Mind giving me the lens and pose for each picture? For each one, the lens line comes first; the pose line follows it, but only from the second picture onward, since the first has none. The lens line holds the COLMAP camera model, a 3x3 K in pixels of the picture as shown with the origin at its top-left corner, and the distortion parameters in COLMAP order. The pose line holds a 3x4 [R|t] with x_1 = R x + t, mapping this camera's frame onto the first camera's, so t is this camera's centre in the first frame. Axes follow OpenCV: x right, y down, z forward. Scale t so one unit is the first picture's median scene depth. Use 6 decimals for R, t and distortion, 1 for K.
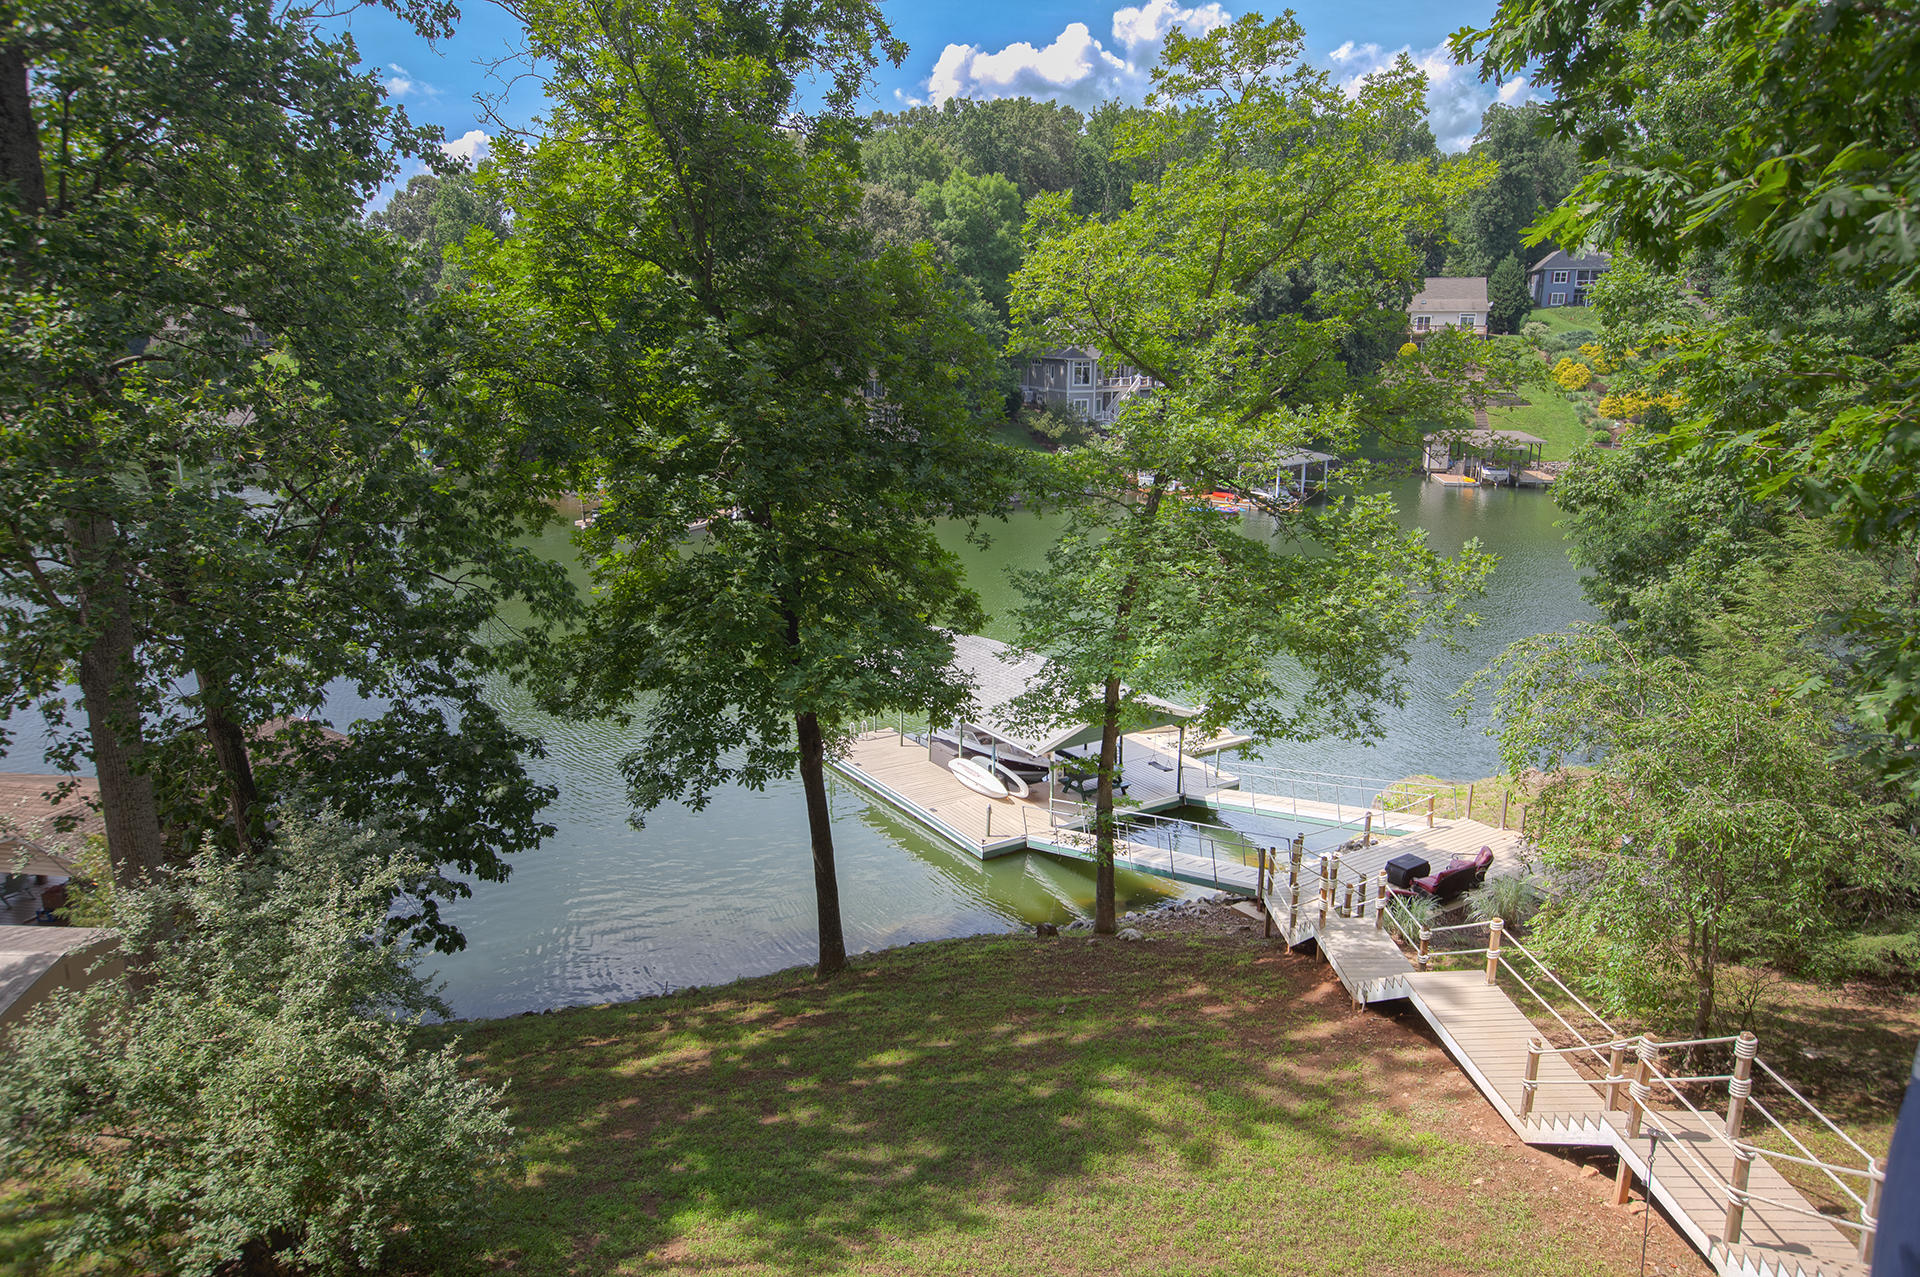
lens RADIAL K [[1250.7, 0, 960.0], [0, 1250.7, 638.5], [0, 0, 1]] dist [-0.085390, 0.115203]
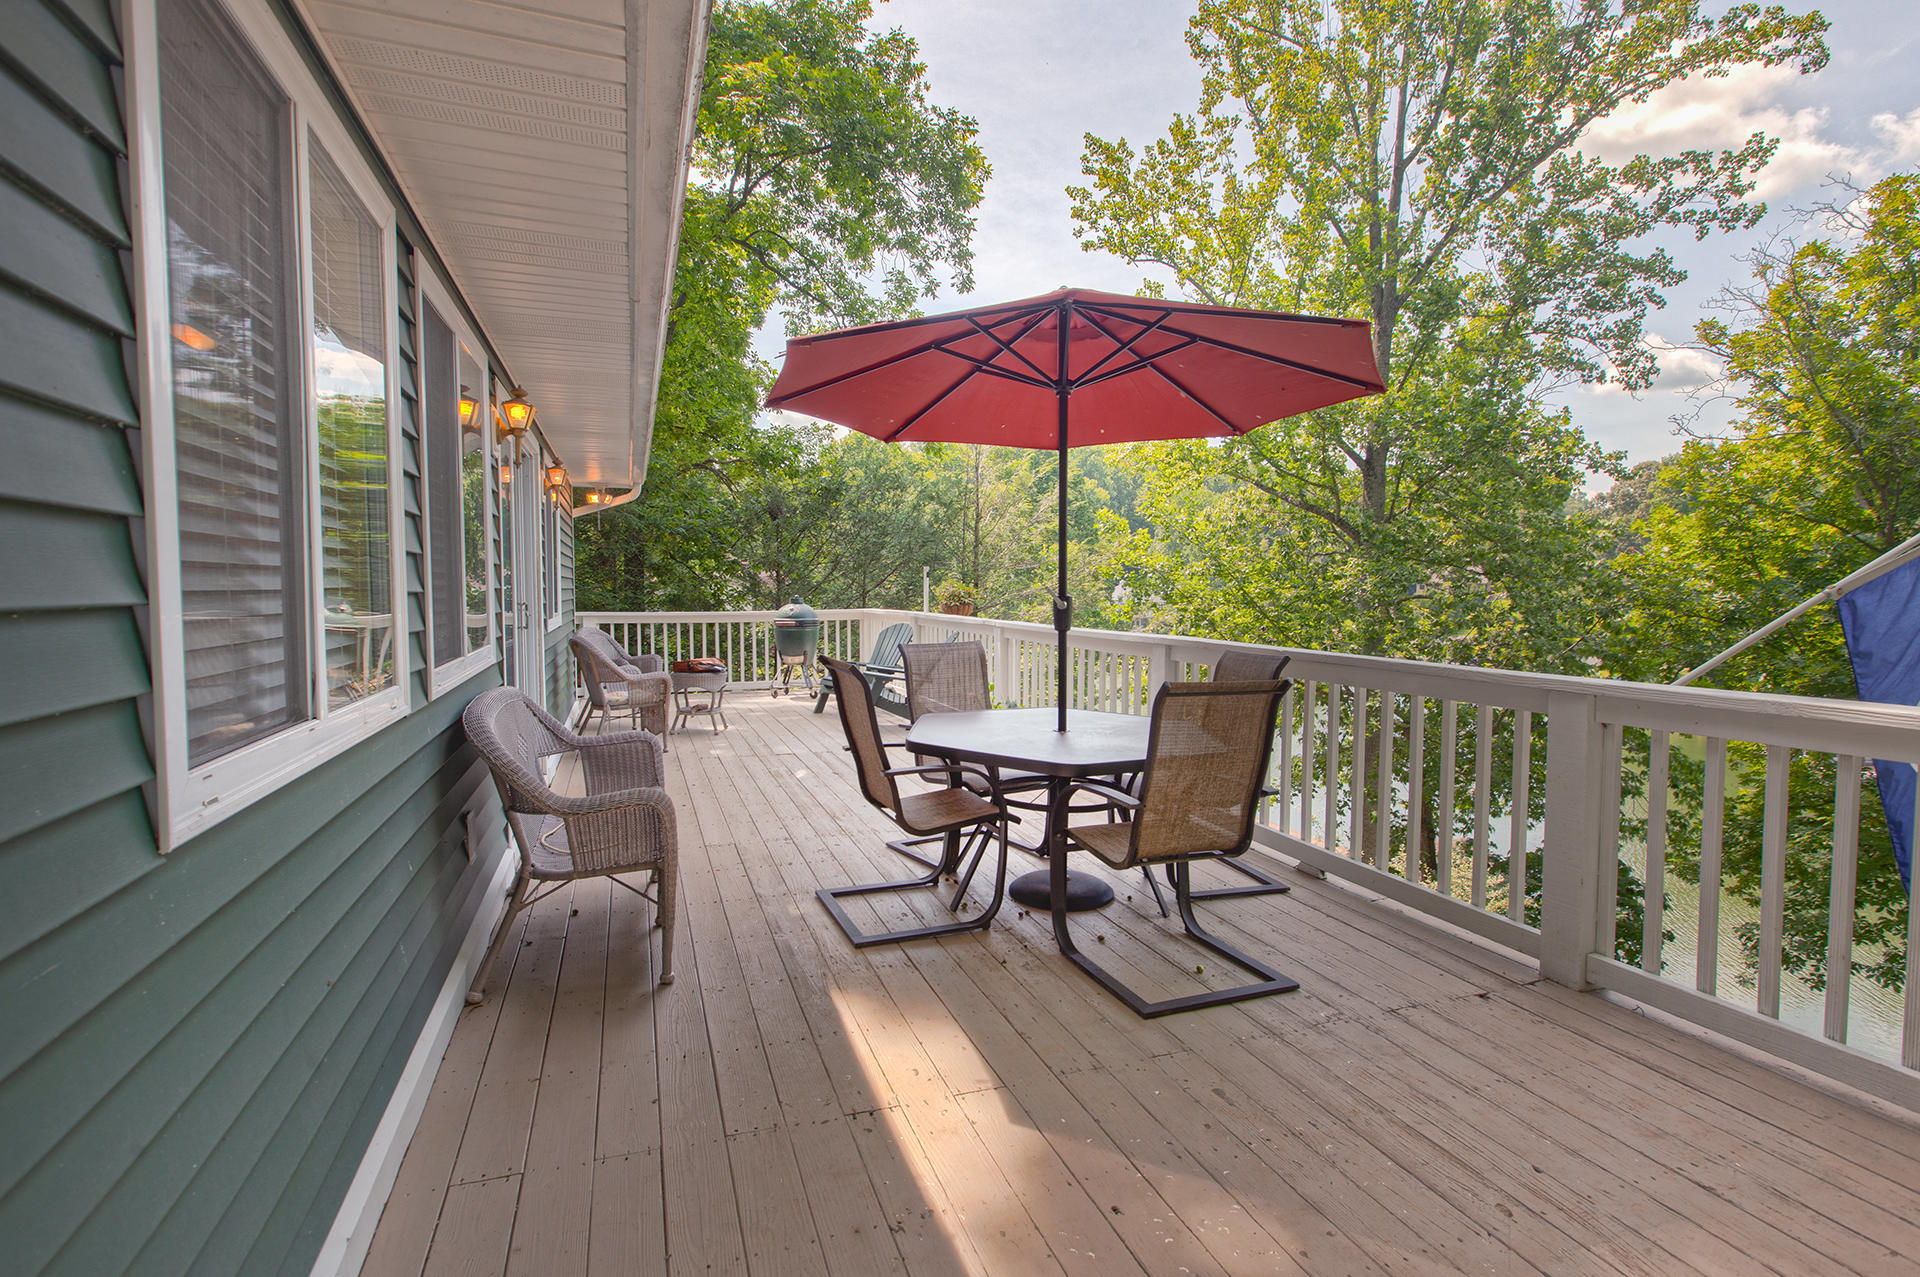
lens RADIAL K [[882.3, 0, 960.0], [0, 882.3, 638.5], [0, 0, 1]] dist [0.011031, -0.001377]
pose [[0.501016, 0.048561, -0.864075, 0.090701], [-0.204160, 0.976877, -0.063478, 0.037727], [0.841012, 0.208213, 0.499345, -0.142011]]
